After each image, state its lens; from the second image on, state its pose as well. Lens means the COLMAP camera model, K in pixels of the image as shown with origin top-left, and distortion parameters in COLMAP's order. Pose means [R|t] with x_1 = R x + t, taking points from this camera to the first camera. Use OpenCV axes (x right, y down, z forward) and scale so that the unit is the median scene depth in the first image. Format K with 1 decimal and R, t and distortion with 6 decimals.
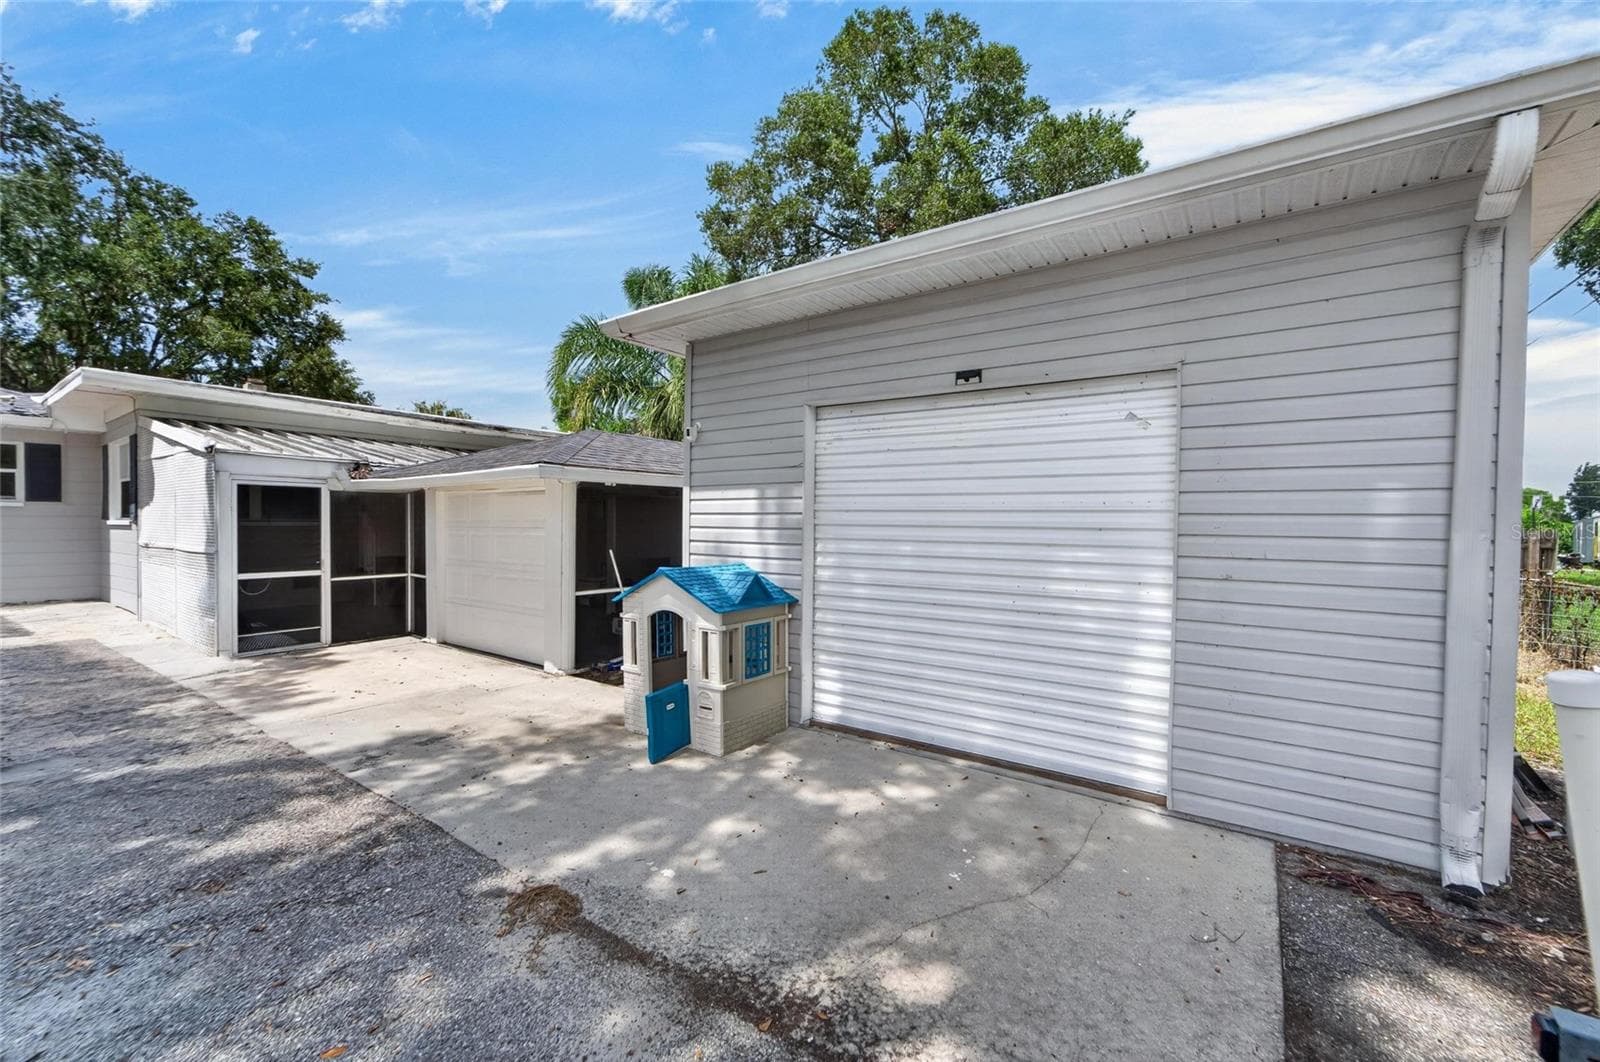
lens RADIAL K [[649.6, 0, 800.0], [0, 649.6, 531.0], [0, 0, 1]] dist [0.001758, 0.000331]
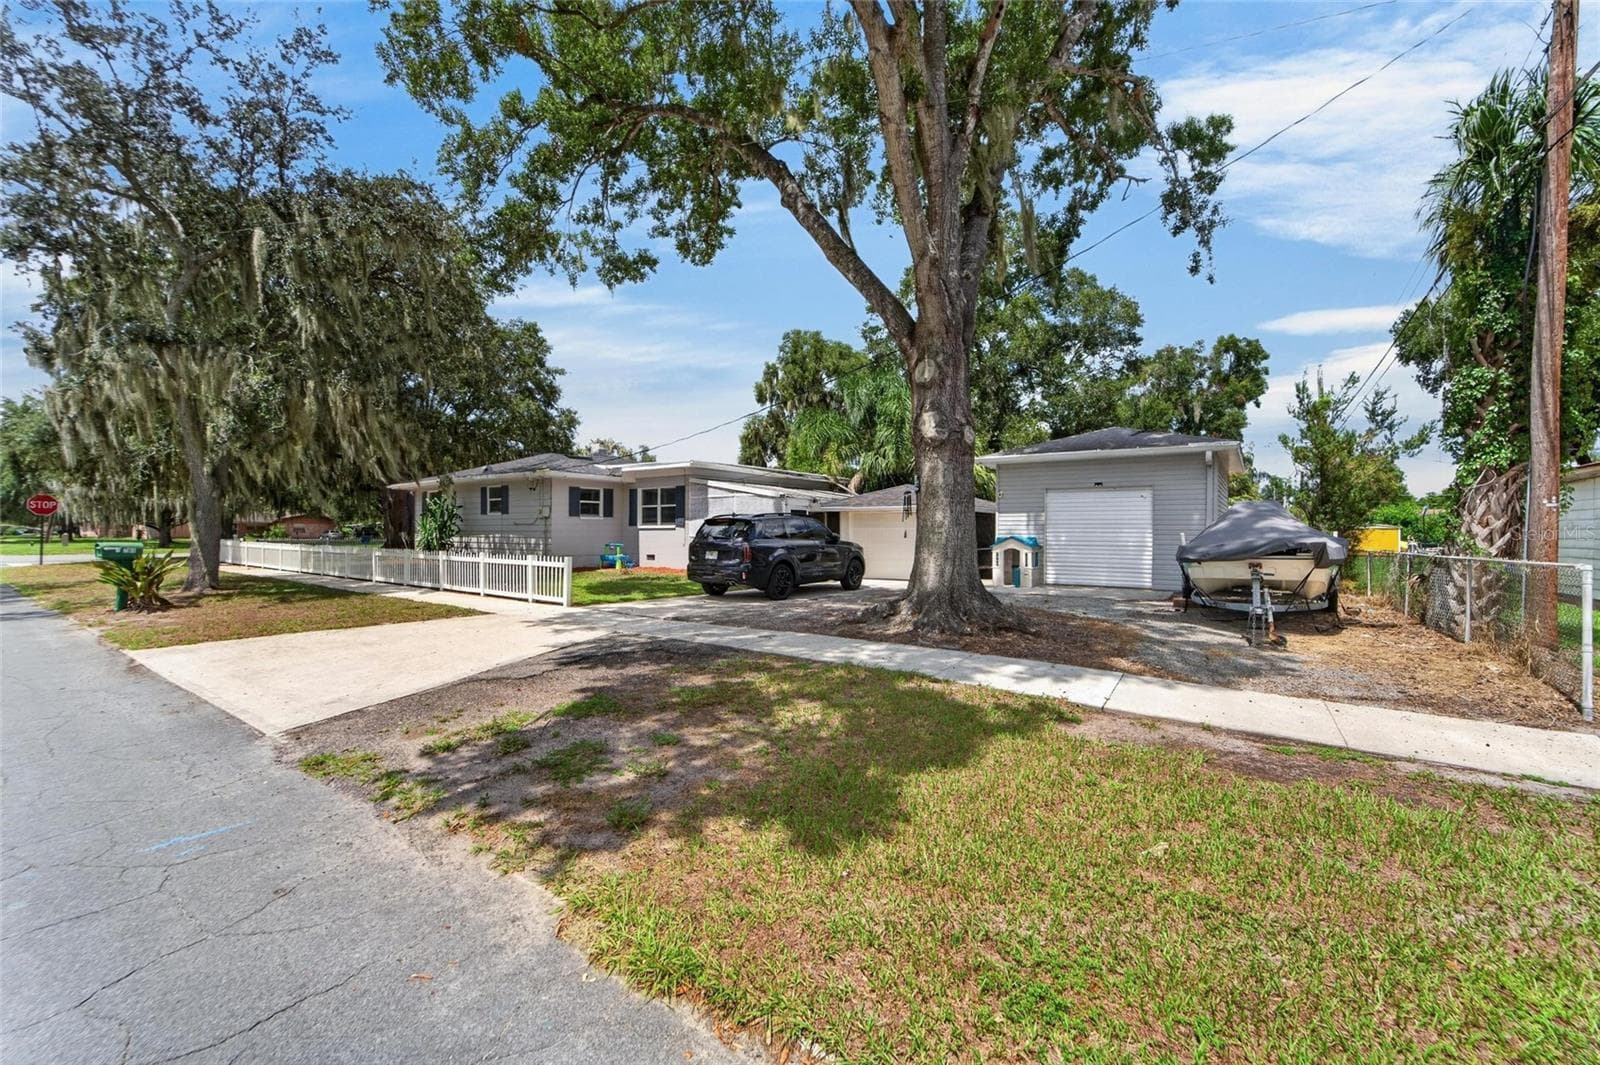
lens RADIAL K [[622.2, 0, 816.5], [0, 622.2, 524.7], [0, 0, 1]] dist [-0.015078, -0.000001]
pose [[0.999921, -0.005694, 0.011166, -1.183290], [0.005890, 0.999828, -0.017589, 0.041697], [-0.011064, 0.017653, 0.999783, -2.147041]]
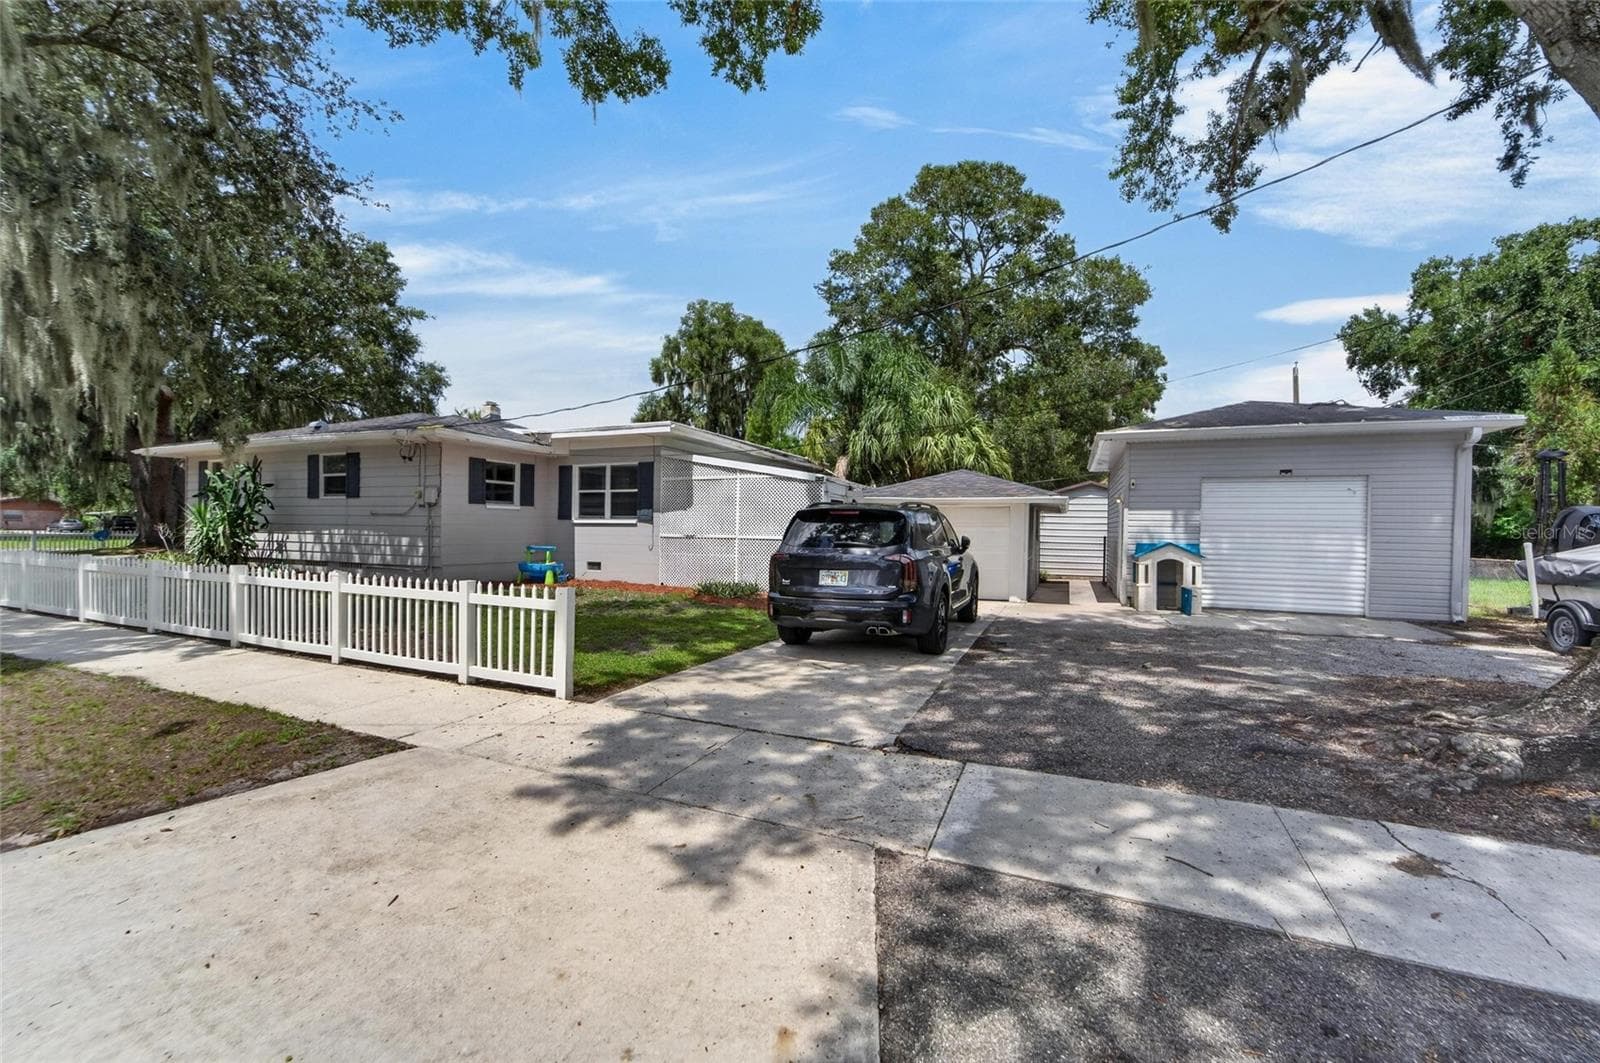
lens RADIAL K [[627.6, 0, 814.5], [0, 627.6, 527.4], [0, 0, 1]] dist [0.000852, 0.000315]
pose [[0.977309, 0.005693, 0.211742, -1.877346], [-0.004260, 0.999965, -0.007221, 0.020461], [-0.211776, 0.006155, 0.977299, -0.982833]]
